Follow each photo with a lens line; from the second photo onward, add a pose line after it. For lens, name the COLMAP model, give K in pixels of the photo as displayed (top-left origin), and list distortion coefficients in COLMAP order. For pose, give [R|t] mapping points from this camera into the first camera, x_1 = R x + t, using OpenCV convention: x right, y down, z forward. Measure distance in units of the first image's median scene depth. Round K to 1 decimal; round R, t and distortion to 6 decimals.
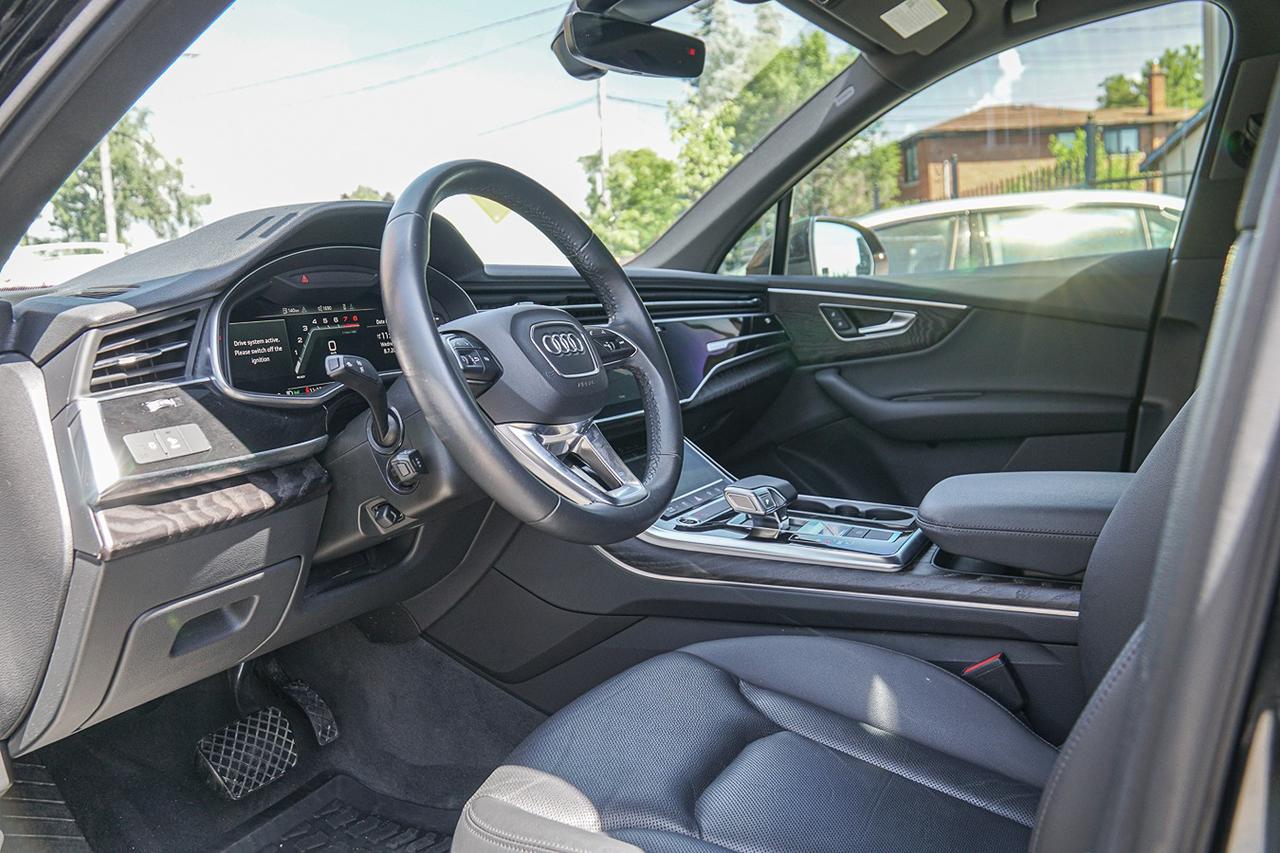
lens RADIAL K [[998.5, 0, 632.6], [0, 998.5, 427.4], [0, 0, 1]] dist [-0.135208, 0.098523]
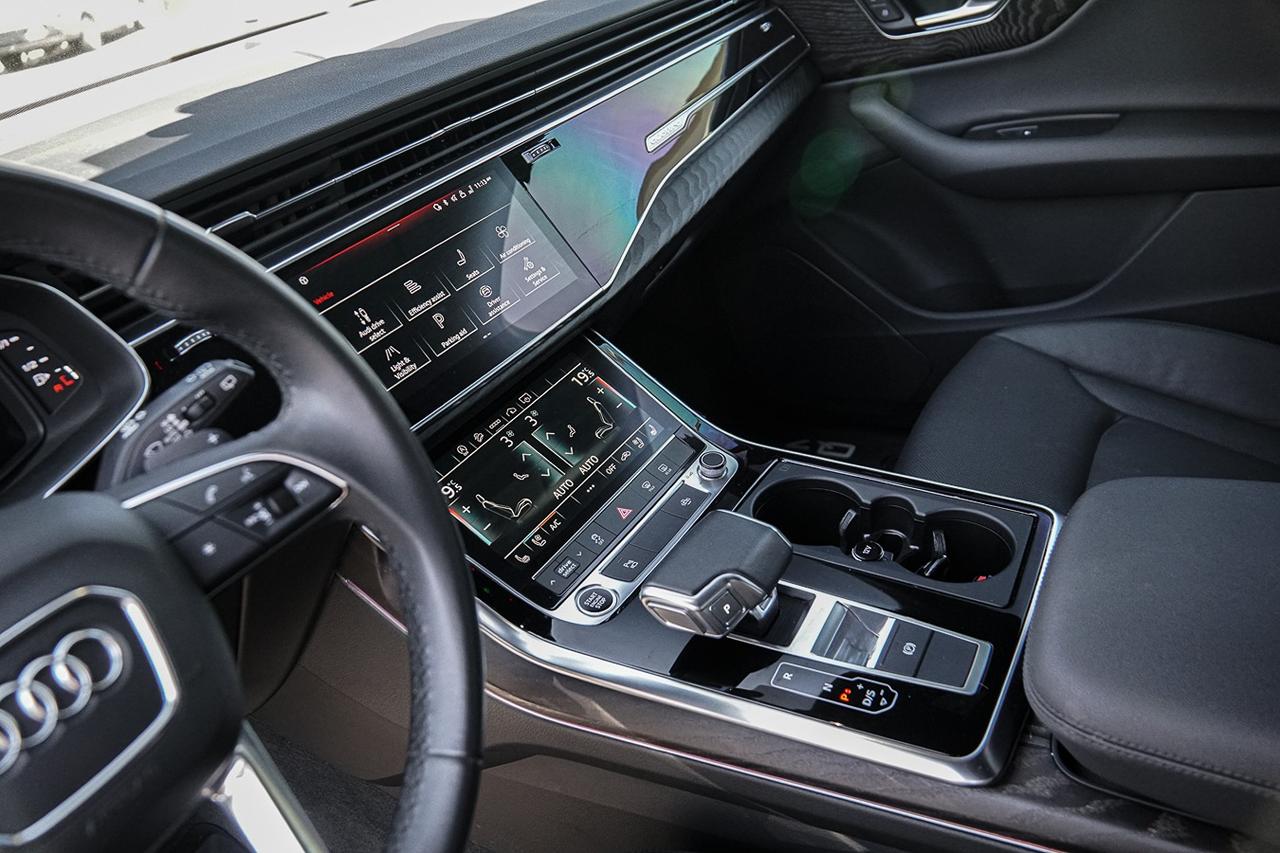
lens RADIAL K [[998.5, 0, 632.6], [0, 998.5, 427.4], [0, 0, 1]] dist [-0.135208, 0.098523]
pose [[0.990689, -0.097865, -0.094641, 0.140345], [0.127715, 0.908843, 0.397106, -0.212870], [0.047151, -0.405496, 0.912880, 0.553247]]
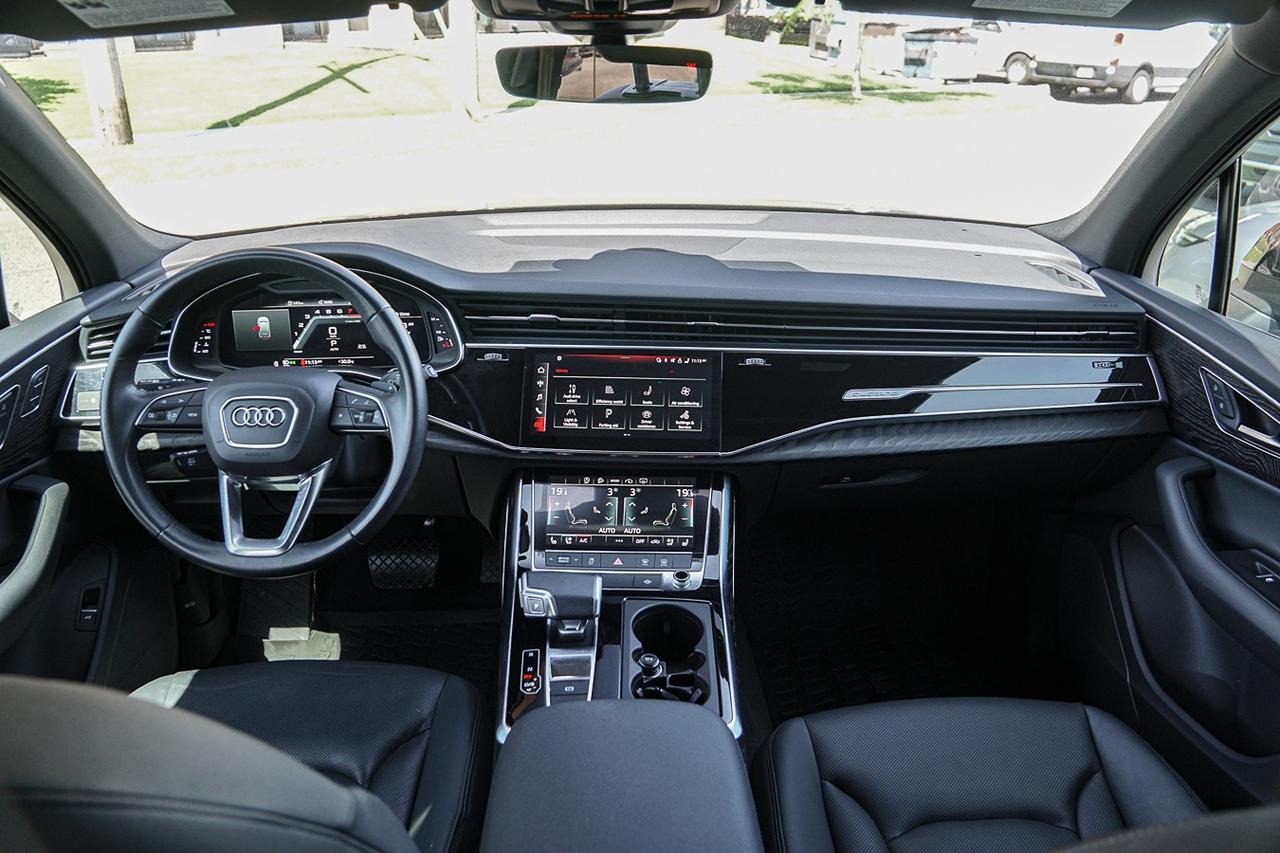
lens RADIAL K [[998.5, 0, 632.6], [0, 998.5, 427.4], [0, 0, 1]] dist [-0.135208, 0.098523]
pose [[0.490858, 0.392331, -0.777904, 0.836687], [-0.135487, 0.916382, 0.376679, -0.447388], [0.860640, -0.079500, 0.502969, 0.590810]]
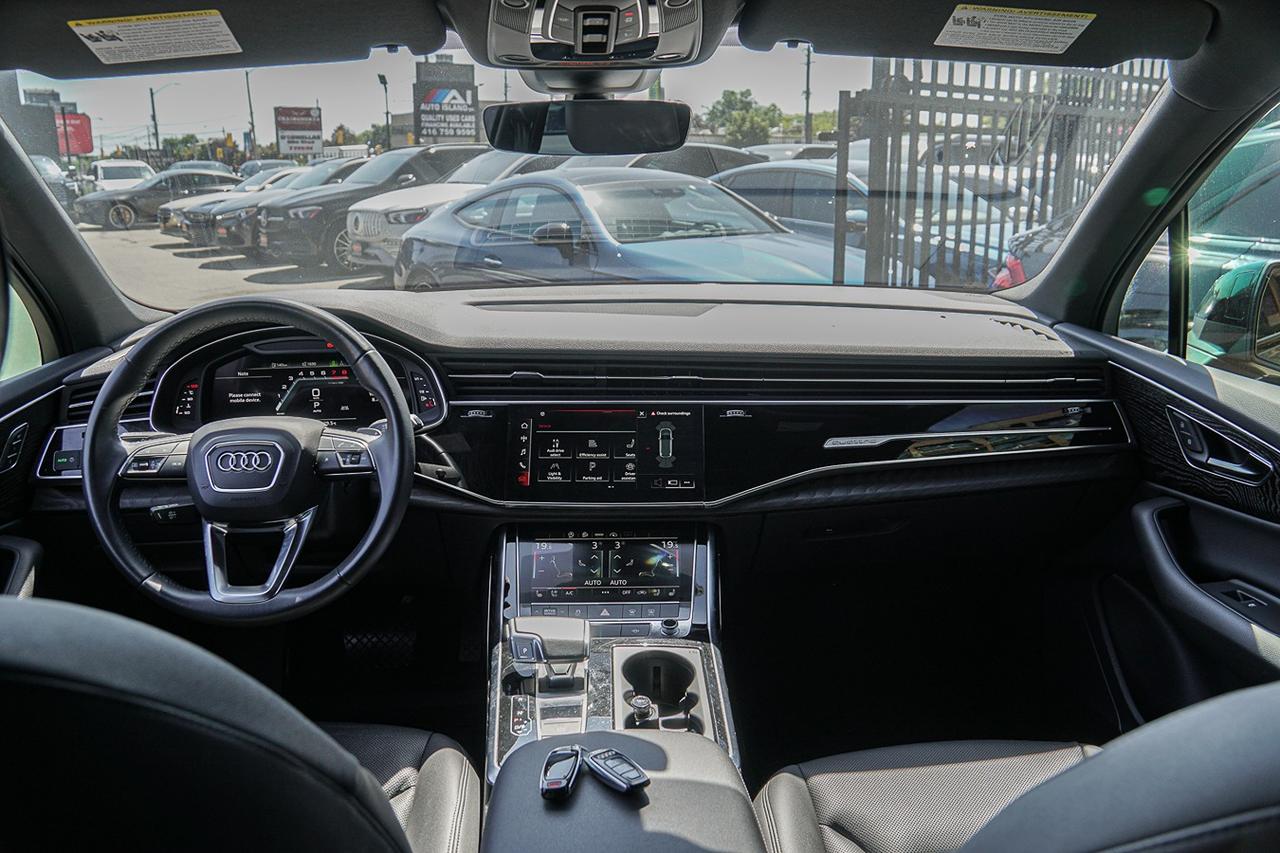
lens RADIAL K [[998.5, 0, 632.6], [0, 998.5, 427.4], [0, 0, 1]] dist [-0.135208, 0.098523]
pose [[0.526136, 0.281203, -0.802562, 0.861621], [-0.130913, 0.959279, 0.250291, -0.369515], [0.840263, -0.026622, 0.541524, 0.562054]]
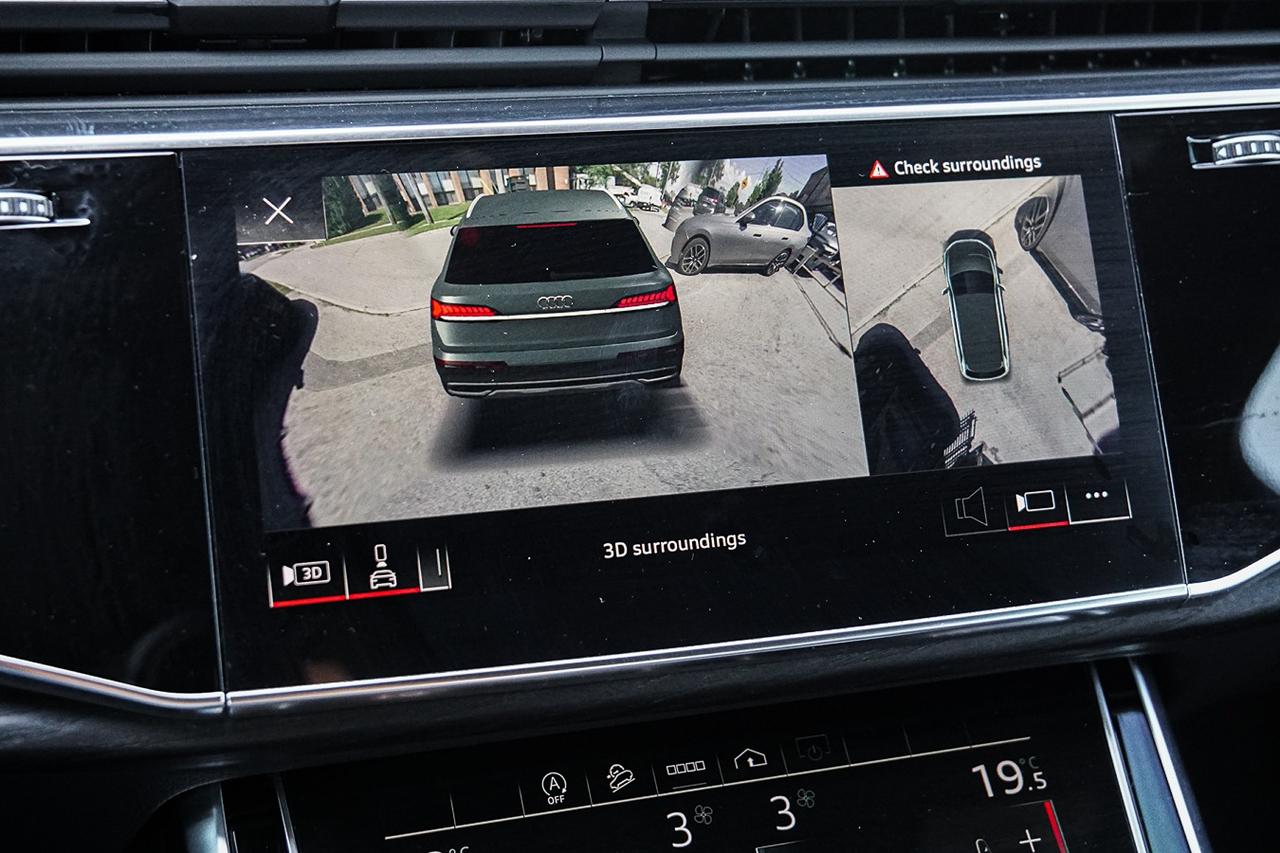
lens RADIAL K [[1786.3, 0, 633.2], [0, 1786.3, 429.1], [0, 0, 1]] dist [0.019608, 0.203964]
pose [[0.741854, 0.365083, -0.562465, 0.189156], [-0.163271, 0.911896, 0.376547, -0.200664], [0.650380, -0.187509, 0.736102, 0.826318]]
